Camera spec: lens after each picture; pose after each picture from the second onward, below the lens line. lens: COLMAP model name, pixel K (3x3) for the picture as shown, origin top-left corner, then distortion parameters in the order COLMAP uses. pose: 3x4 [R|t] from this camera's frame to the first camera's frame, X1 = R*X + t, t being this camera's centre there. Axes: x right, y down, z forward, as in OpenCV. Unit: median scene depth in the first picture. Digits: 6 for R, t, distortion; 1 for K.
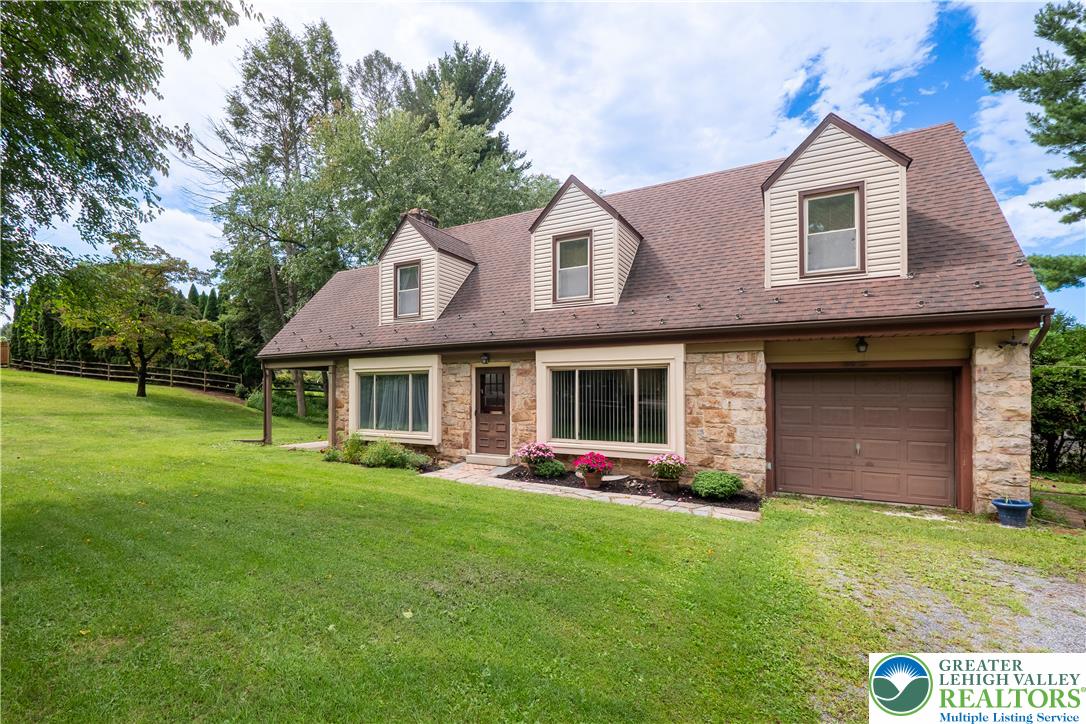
lens RADIAL K [[507.7, 0, 502.2], [0, 507.7, 393.6], [0, 0, 1]] dist [-0.005160, 0.000202]
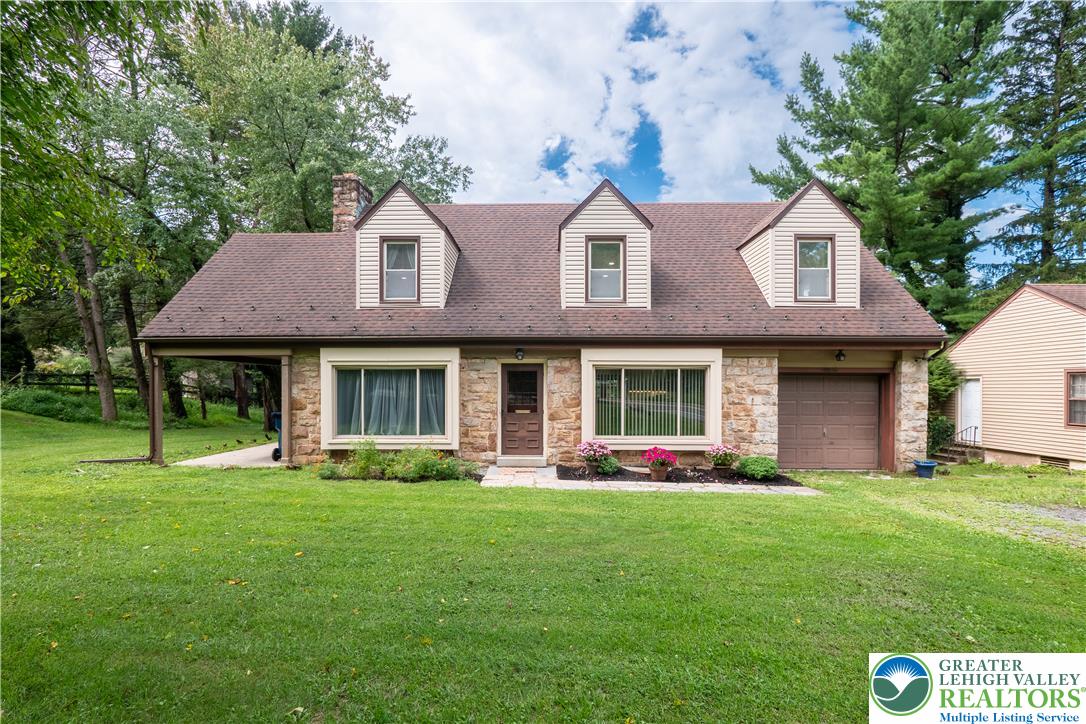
lens RADIAL K [[464.7, 0, 562.1], [0, 464.7, 400.7], [0, 0, 1]] dist [-0.004028, 0.000575]
pose [[0.864380, -0.013403, 0.502660, -0.422526], [-0.000005, 0.999644, 0.026663, -0.006656], [-0.502839, -0.023050, 0.864073, 0.225571]]
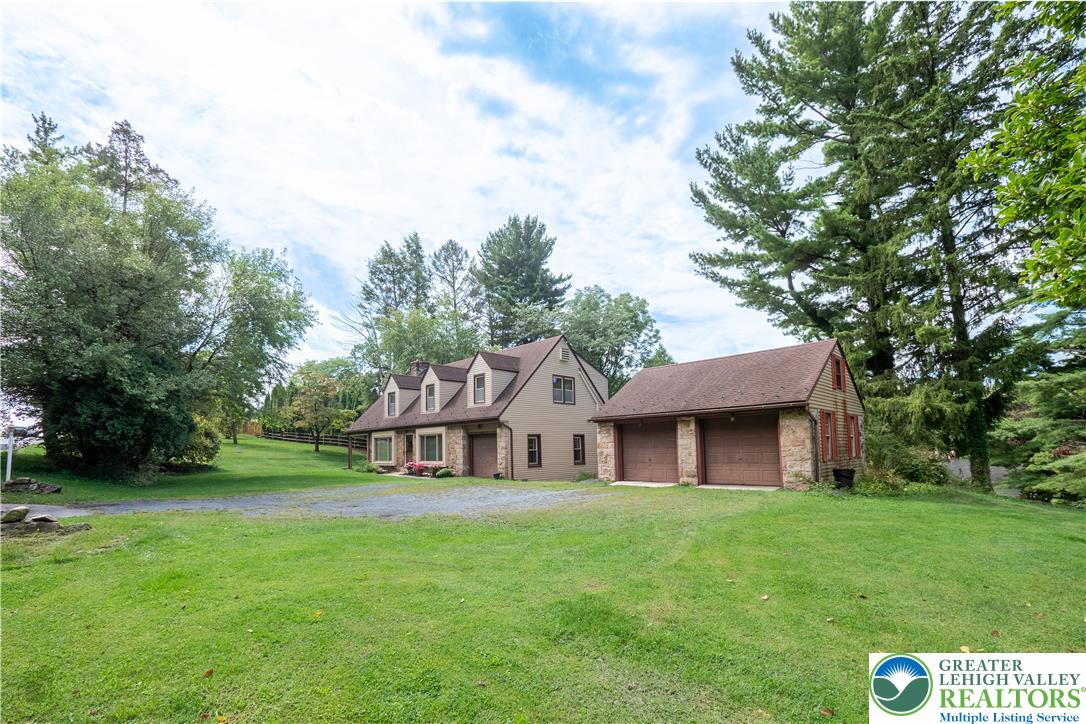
lens RADIAL K [[464.7, 0, 546.4], [0, 464.7, 416.7], [0, 0, 1]] dist [-0.004028, 0.000575]
pose [[0.975073, -0.034038, -0.219256, 1.323625], [0.019034, 0.997353, -0.070183, 0.039365], [0.221065, 0.064261, 0.973140, -1.309816]]
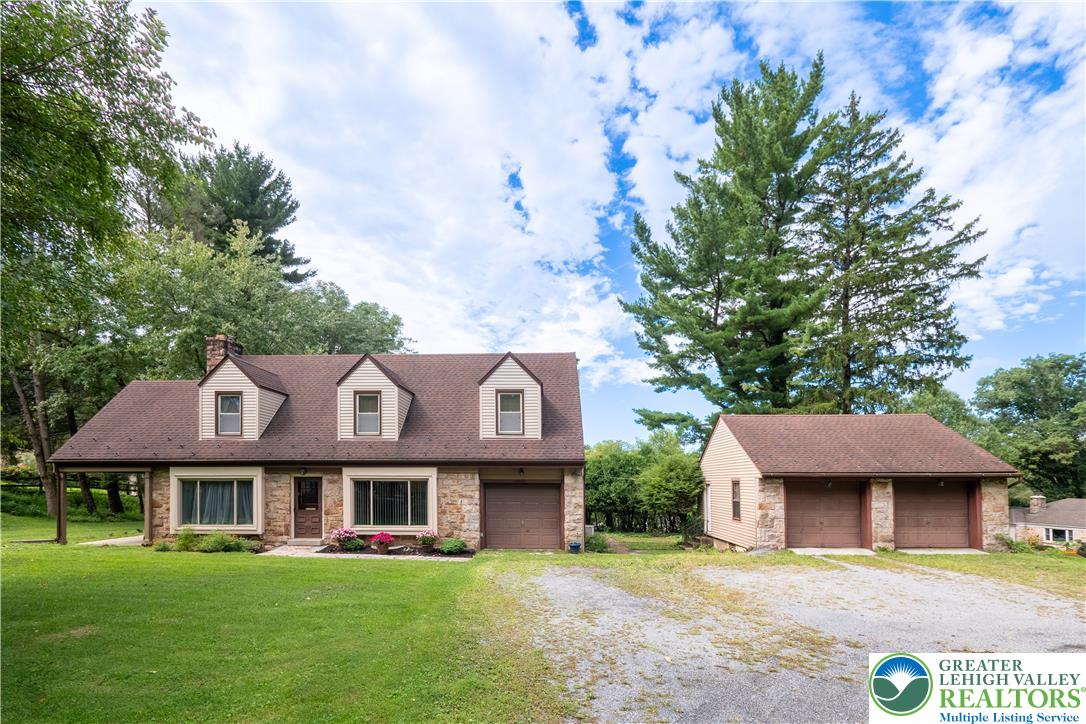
lens RADIAL K [[464.7, 0, 543.4], [0, 464.7, 488.4], [0, 0, 1]] dist [-0.004028, 0.000575]
pose [[0.865327, -0.004167, 0.501190, -0.107814], [-0.000999, 0.999949, 0.010037, -0.036552], [-0.501207, -0.009186, 0.865279, -0.485936]]
